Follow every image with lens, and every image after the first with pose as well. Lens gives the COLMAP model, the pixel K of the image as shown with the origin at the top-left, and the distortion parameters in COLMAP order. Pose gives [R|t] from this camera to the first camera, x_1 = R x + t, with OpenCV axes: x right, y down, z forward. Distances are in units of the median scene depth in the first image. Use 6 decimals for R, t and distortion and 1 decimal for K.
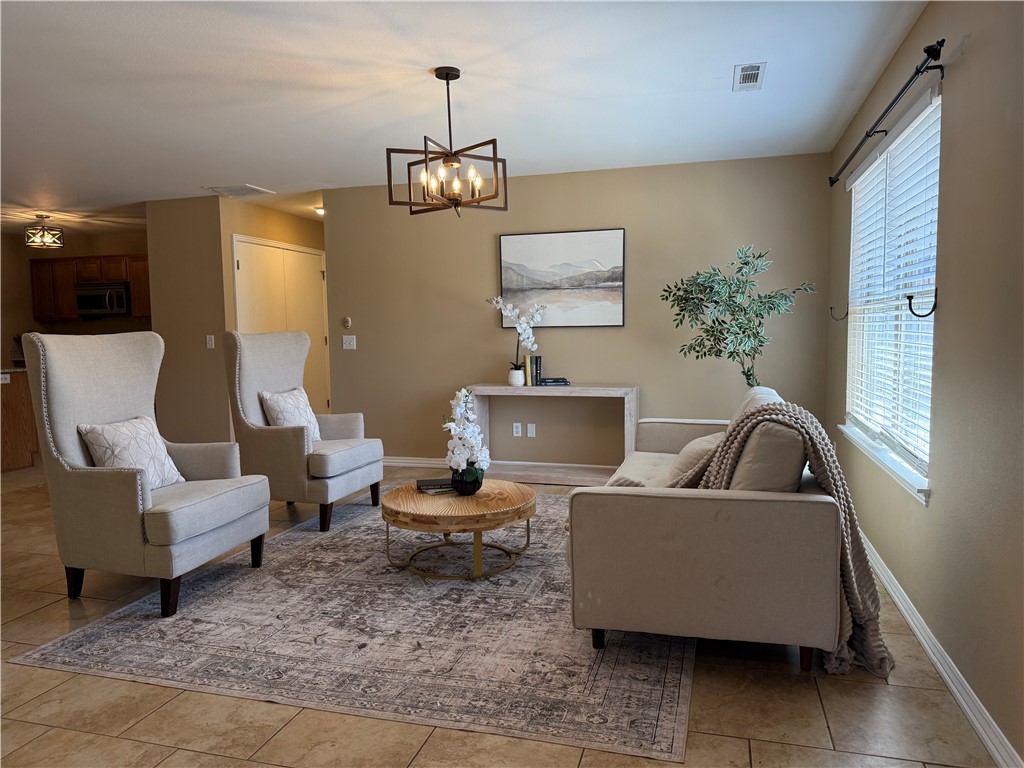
lens RADIAL K [[718.8, 0, 546.3], [0, 718.8, 394.2], [0, 0, 1]] dist [0.022825, -0.036225]
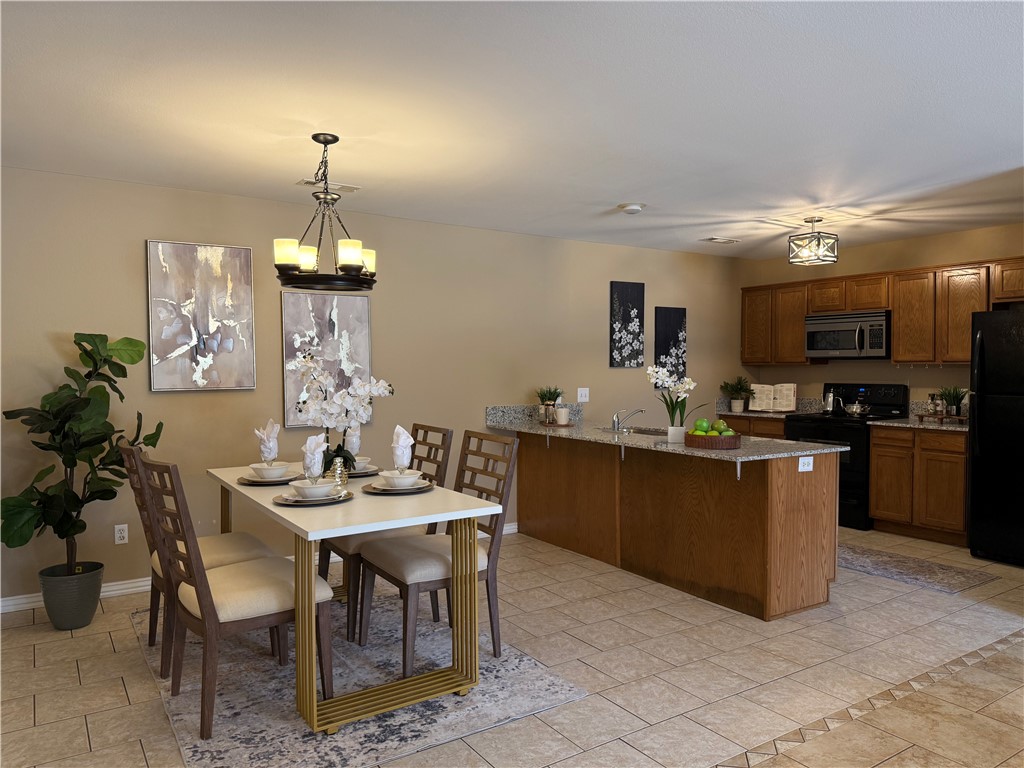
lens RADIAL K [[718.8, 0, 517.2], [0, 718.8, 386.0], [0, 0, 1]] dist [0.022825, -0.036225]
pose [[0.737876, 0.025964, -0.674437, -0.429324], [-0.065055, 0.997343, -0.032780, -0.043749], [0.671794, 0.068063, 0.737605, 0.295852]]
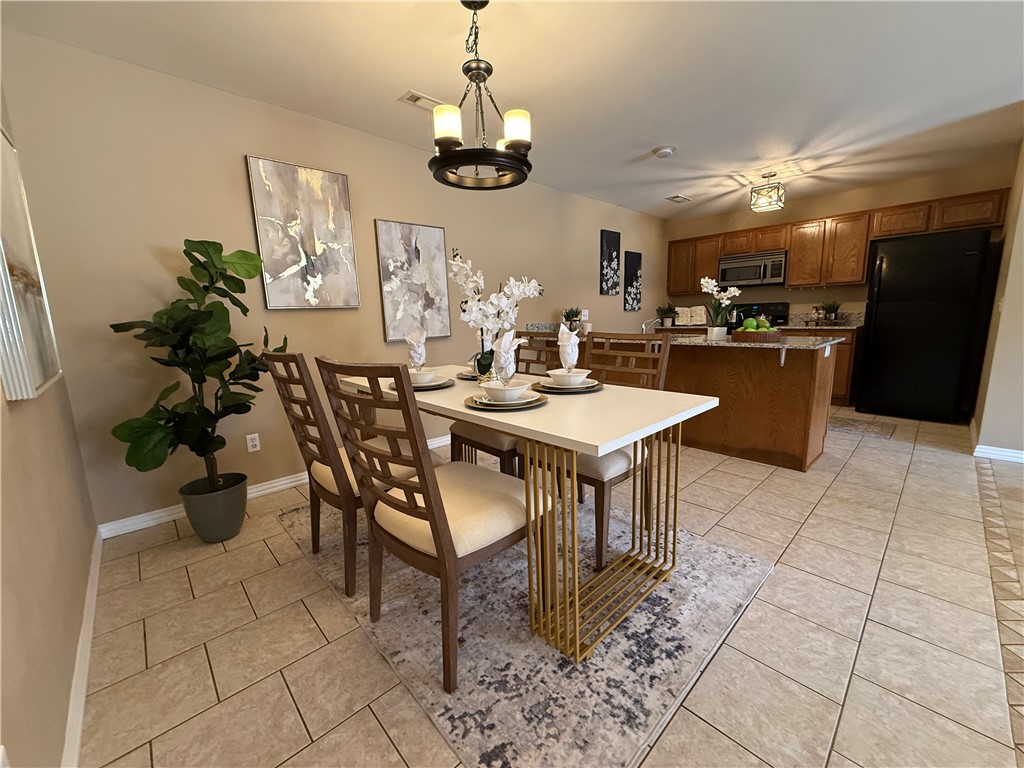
lens RADIAL K [[409.0, 0, 513.4], [0, 409.0, 382.8], [0, 0, 1]] dist [-0.004084, 0.000792]
pose [[0.836432, 0.074471, -0.542988, -0.657888], [-0.027181, 0.995143, 0.094613, -0.017089], [0.547397, -0.064378, 0.834393, 0.344871]]
